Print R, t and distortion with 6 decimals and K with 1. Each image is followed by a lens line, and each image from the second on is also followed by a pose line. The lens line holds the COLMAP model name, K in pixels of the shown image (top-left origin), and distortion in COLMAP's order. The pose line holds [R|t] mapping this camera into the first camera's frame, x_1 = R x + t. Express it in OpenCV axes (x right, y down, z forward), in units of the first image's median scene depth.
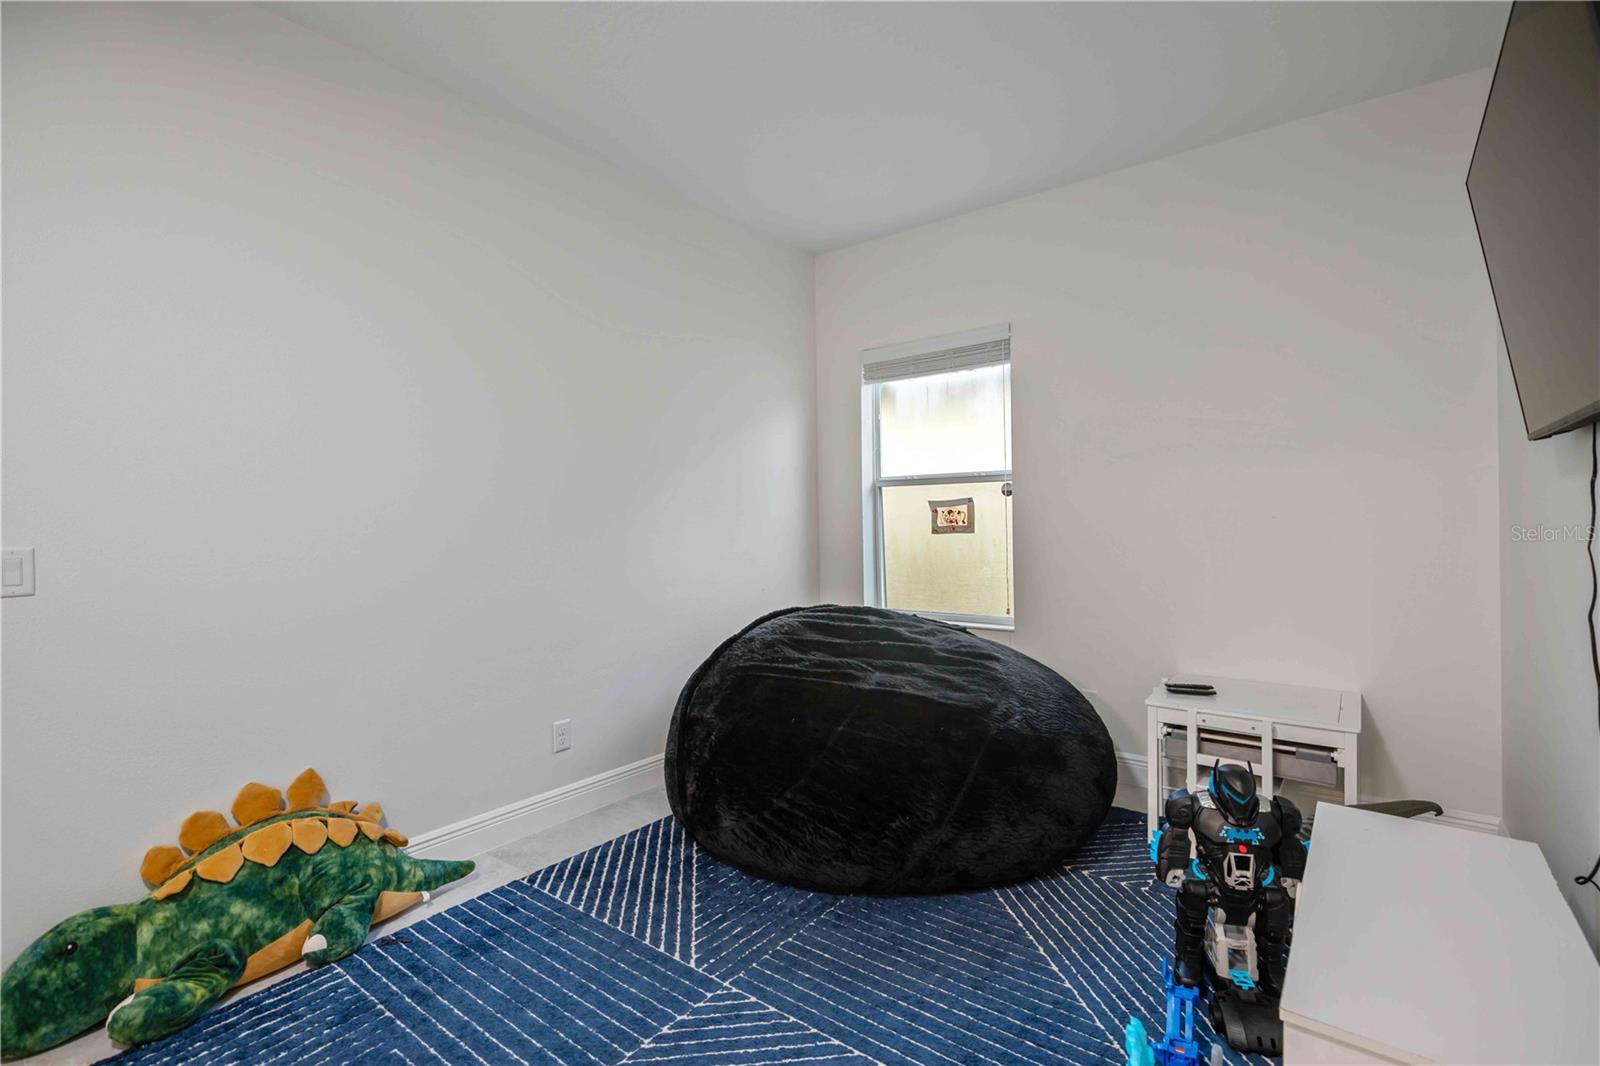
lens RADIAL K [[735.8, 0, 801.2], [0, 735.8, 519.6], [0, 0, 1]] dist [0.003217, -0.000434]
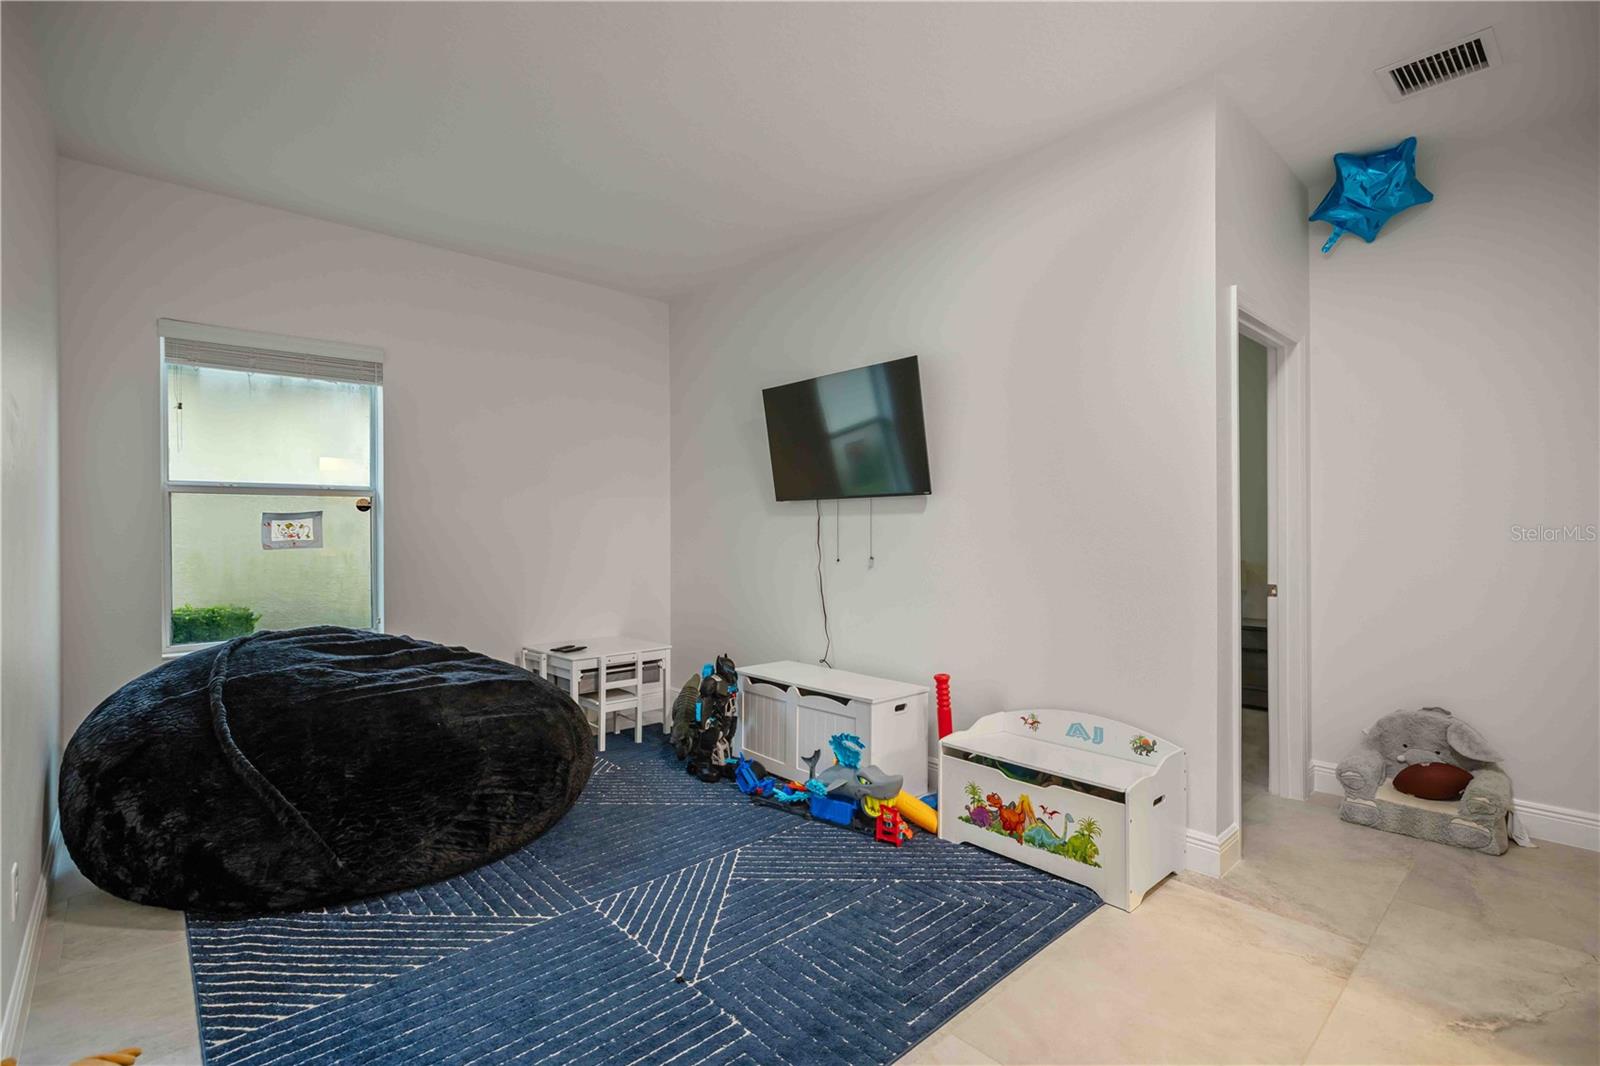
lens RADIAL K [[735.8, 0, 801.2], [0, 735.8, 519.6], [0, 0, 1]] dist [0.003217, -0.000434]
pose [[0.172433, 0.030248, 0.984557, -0.629168], [0.005929, 0.999478, -0.031745, 0.016067], [-0.985003, 0.011311, 0.172163, 0.216520]]
